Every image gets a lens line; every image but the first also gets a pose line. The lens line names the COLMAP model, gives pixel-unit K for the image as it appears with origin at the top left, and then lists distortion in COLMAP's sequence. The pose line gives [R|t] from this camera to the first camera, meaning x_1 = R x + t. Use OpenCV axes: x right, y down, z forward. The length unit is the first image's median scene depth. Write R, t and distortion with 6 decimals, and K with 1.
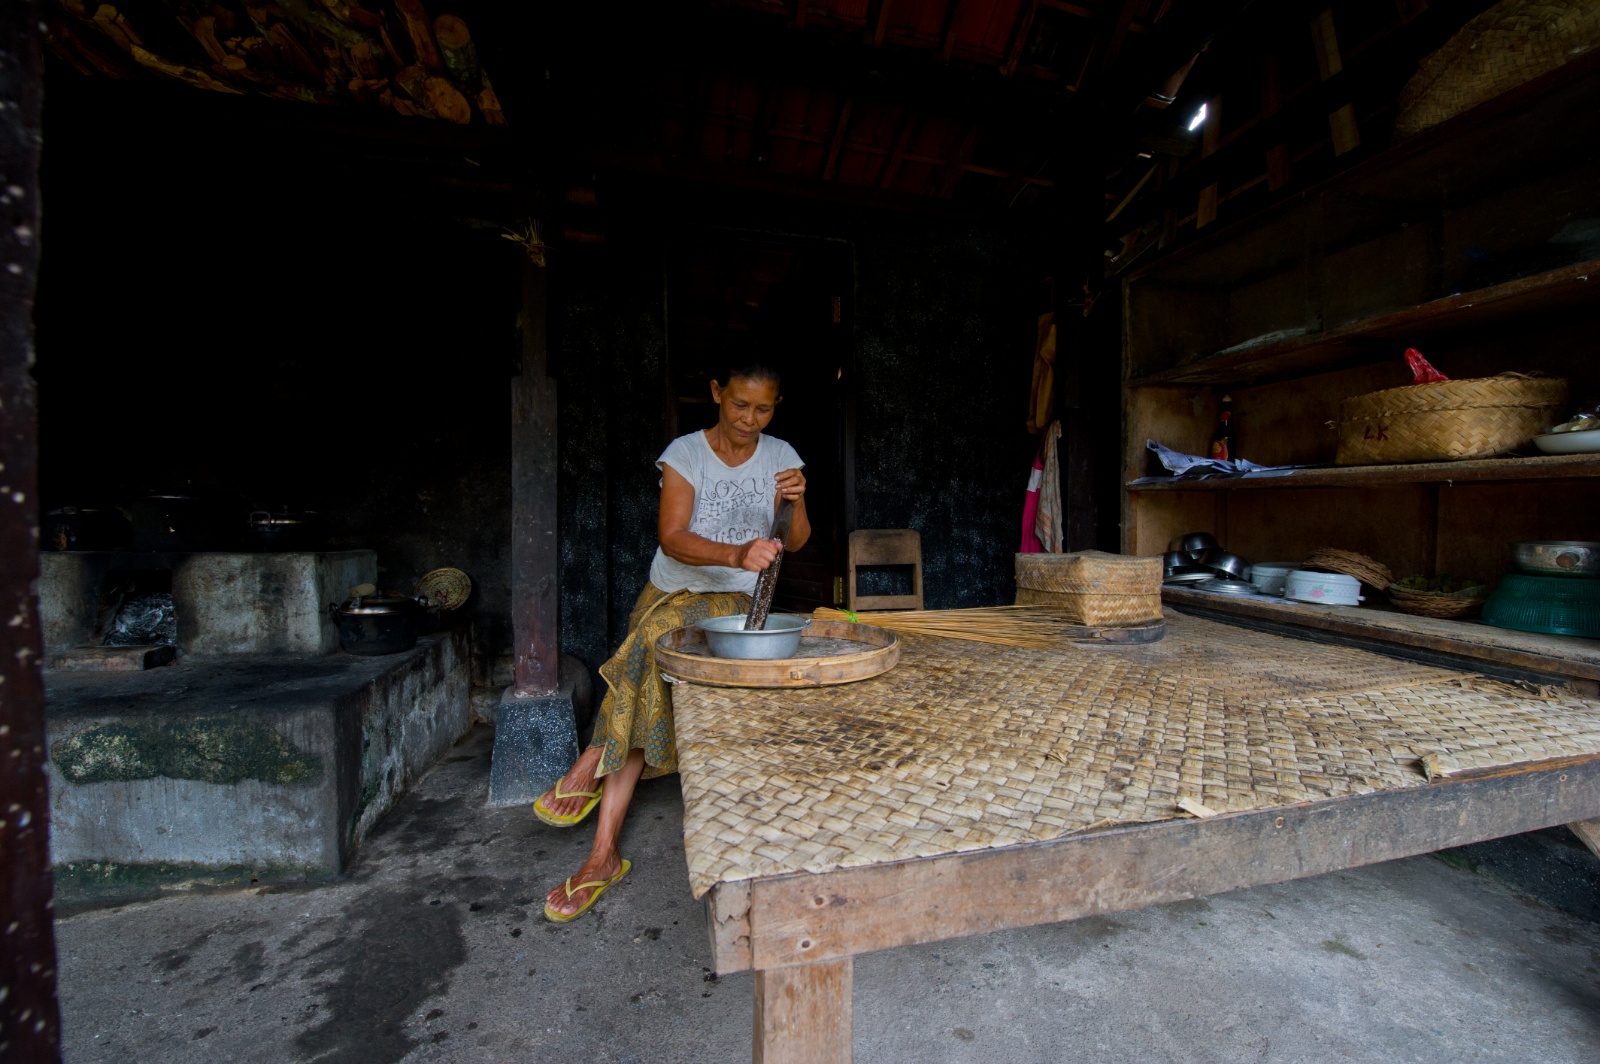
lens RADIAL K [[634.9, 0, 800.7], [0, 634.9, 533.4], [0, 0, 1]] dist [-0.016723, -0.002038]
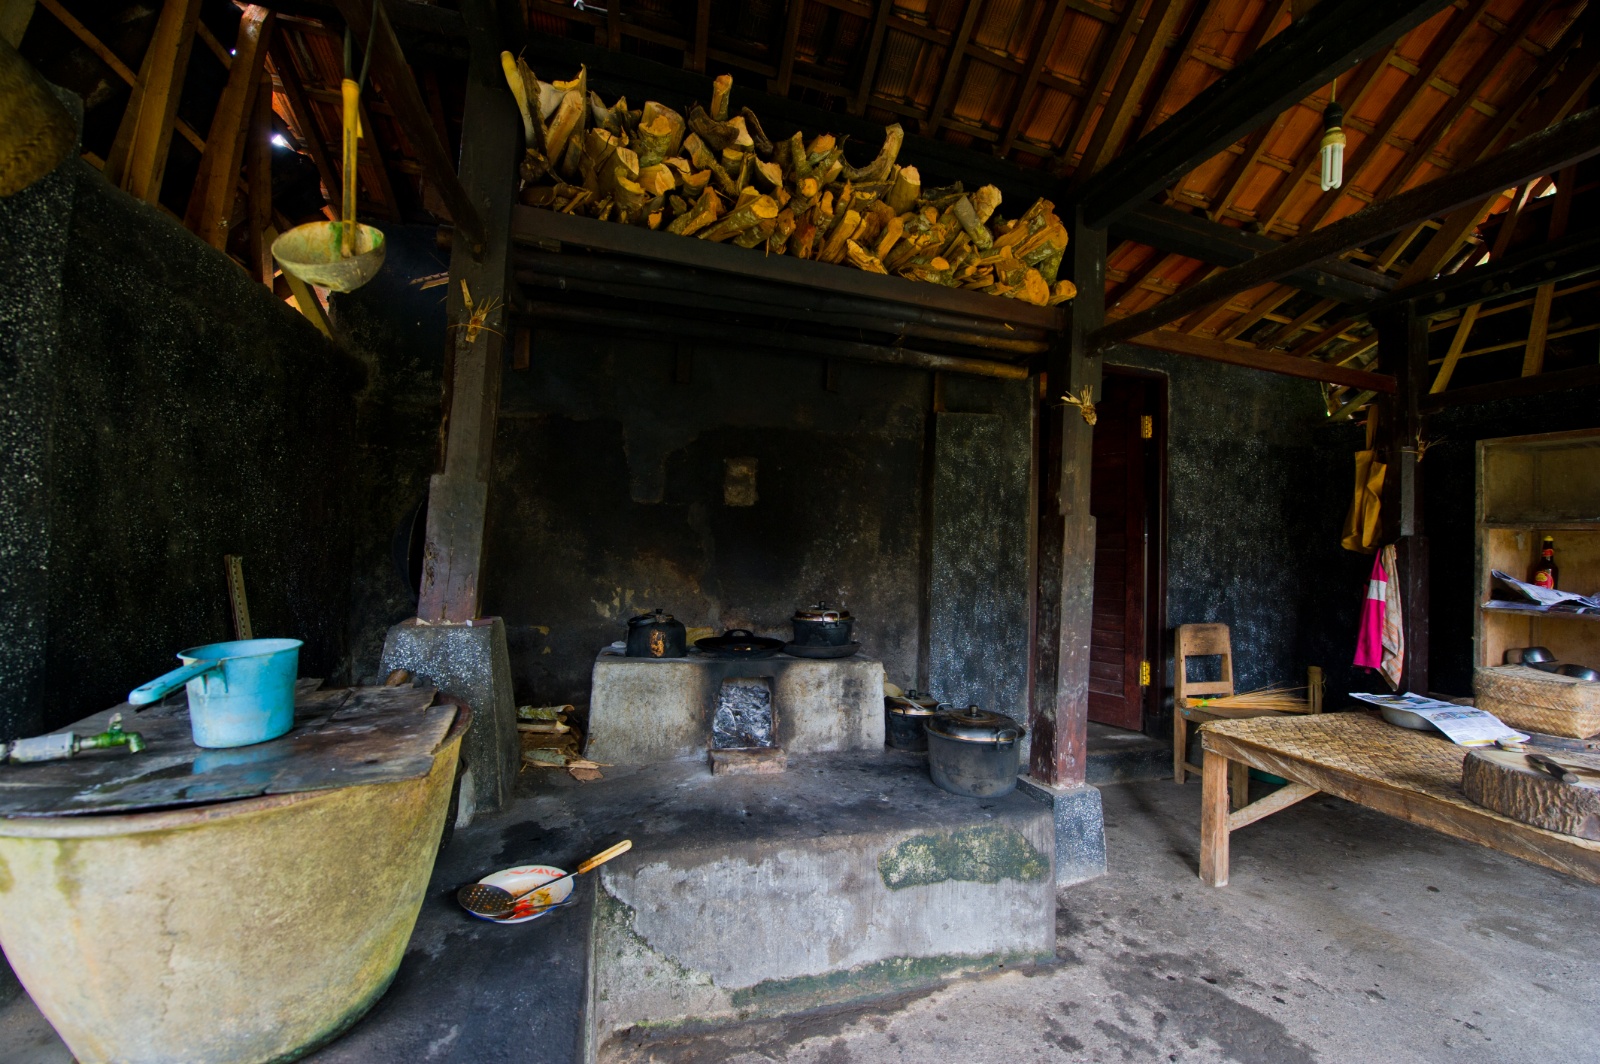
lens RADIAL K [[634.9, 0, 798.6], [0, 634.9, 533.2], [0, 0, 1]] dist [-0.016723, -0.002038]
pose [[0.997540, 0.030379, 0.063174, -1.066997], [-0.027276, 0.998406, -0.049402, -0.147186], [-0.064574, 0.047557, 0.996779, -0.152806]]
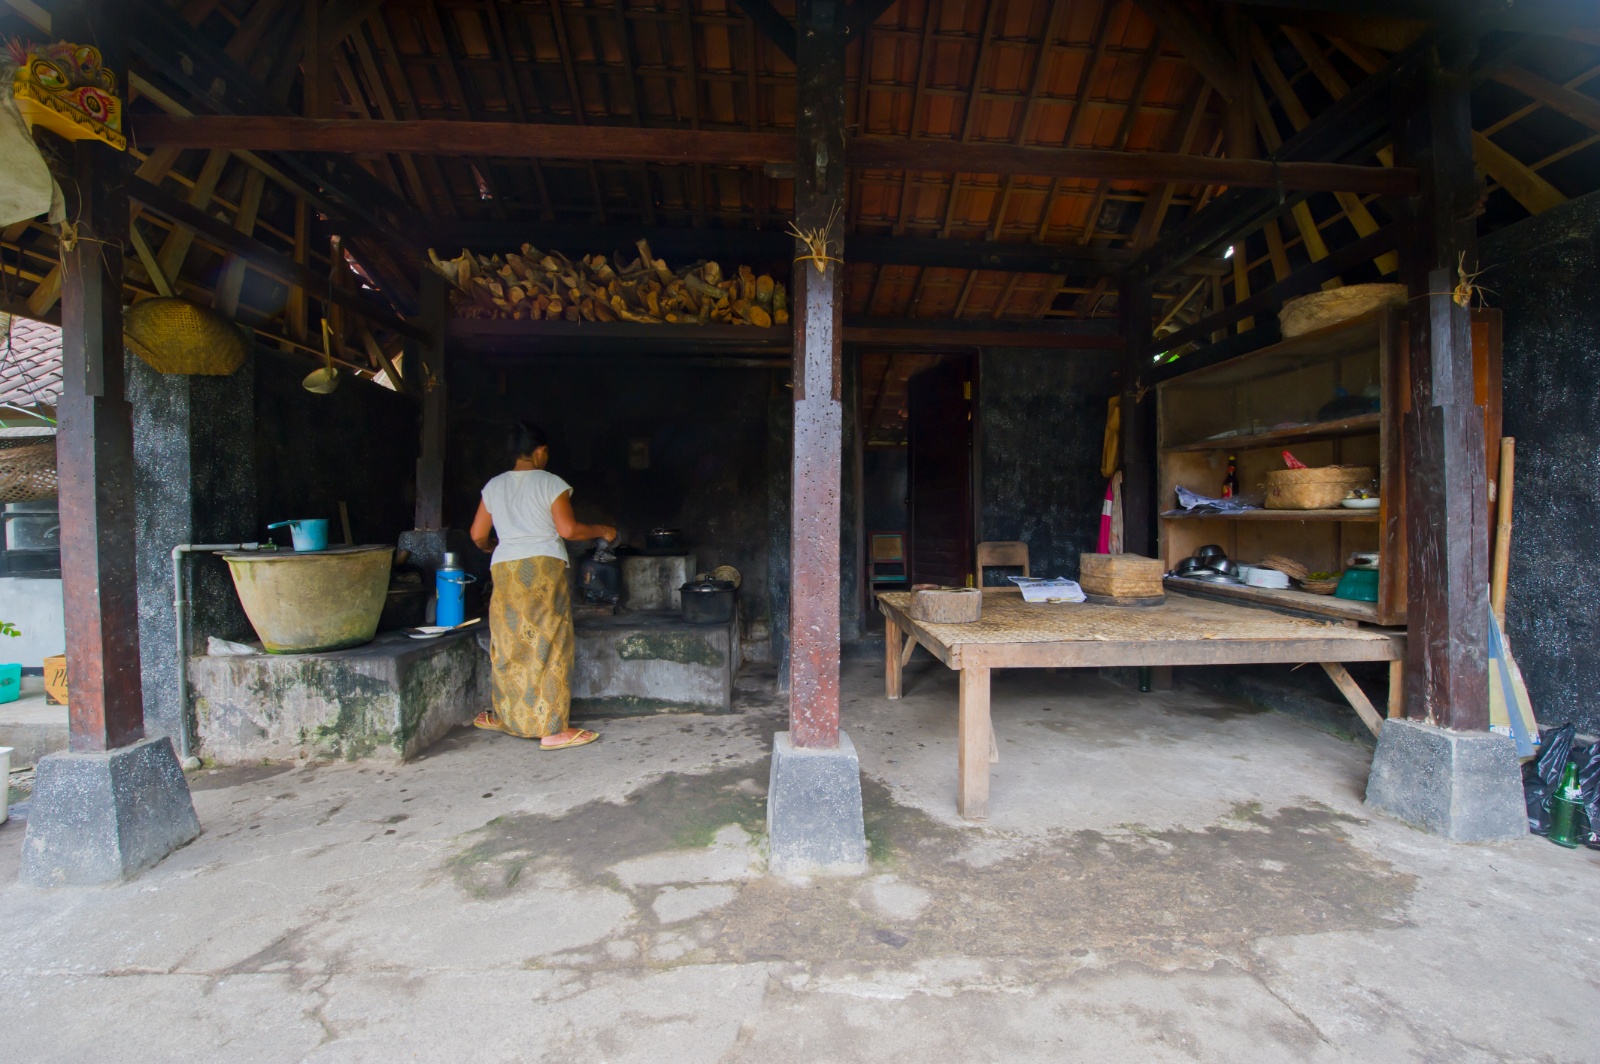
lens RADIAL K [[634.9, 0, 801.4], [0, 634.9, 533.3], [0, 0, 1]] dist [-0.016723, -0.002038]
pose [[0.983690, -0.003636, -0.179833, -0.098399], [0.002108, 0.999960, -0.008687, -0.022287], [0.179857, 0.008166, 0.983659, -0.841004]]
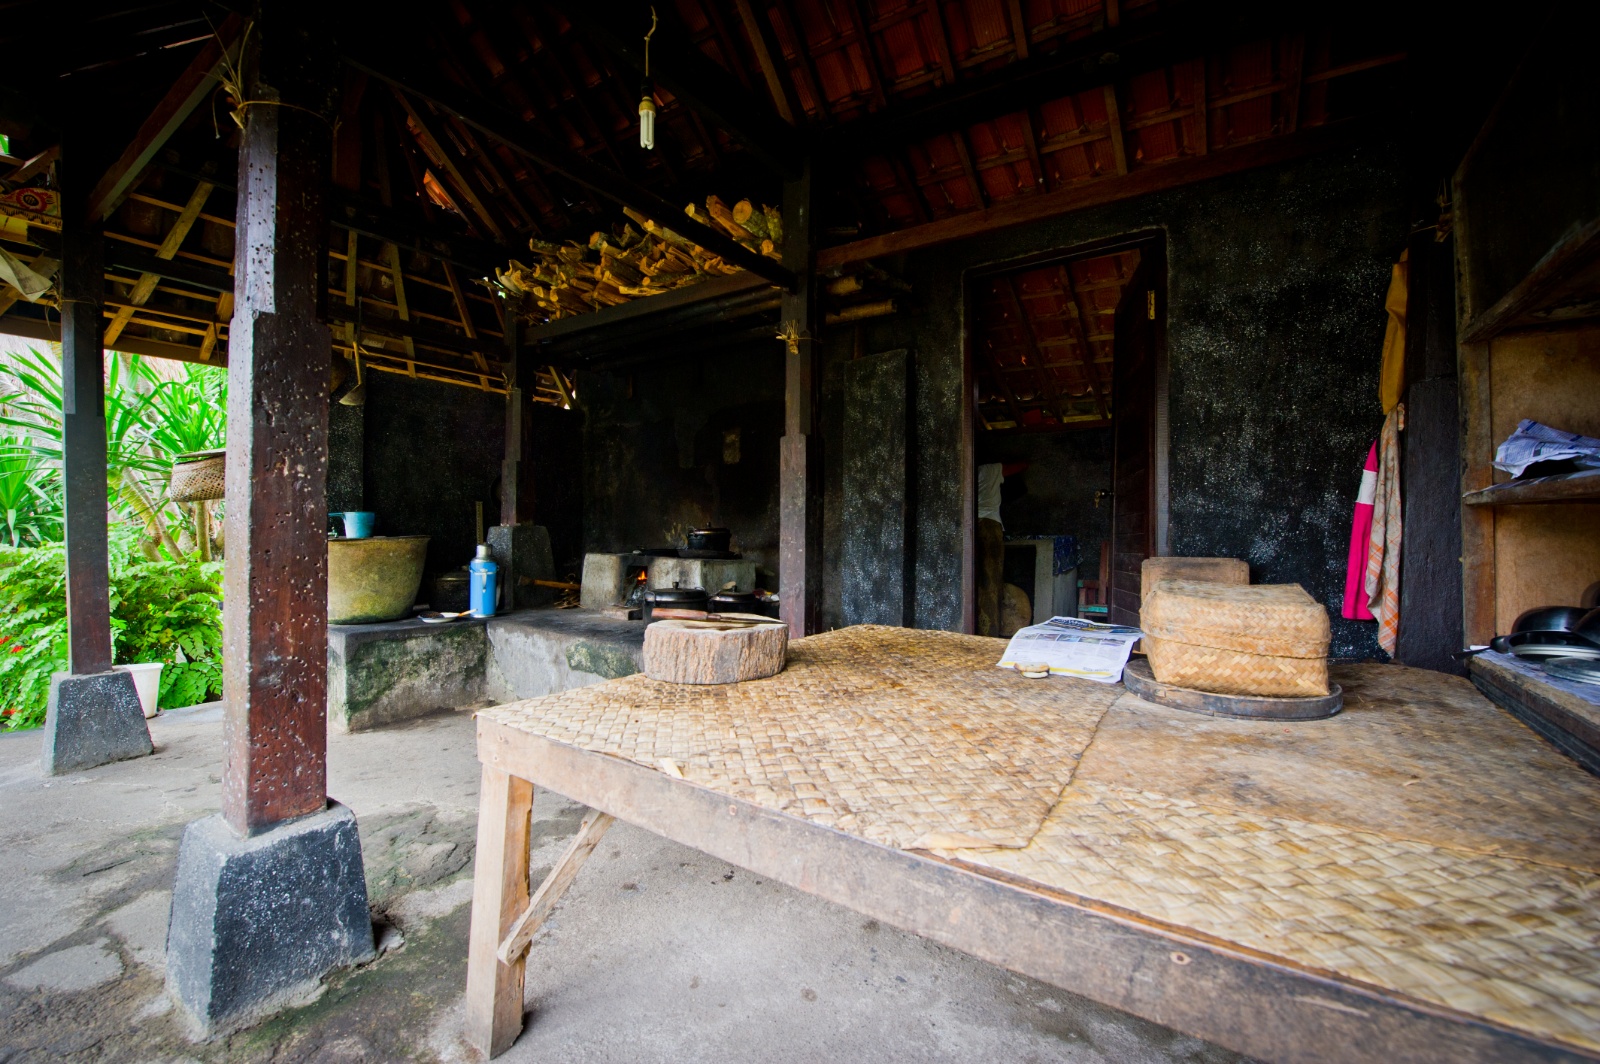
lens RADIAL K [[634.9, 0, 802.0], [0, 634.9, 534.5], [0, 0, 1]] dist [-0.016723, -0.002038]
pose [[0.675251, 0.004237, -0.737576, 0.621521], [-0.028191, 0.999401, -0.020068, -0.008274], [0.737049, 0.034344, 0.674966, 0.107713]]
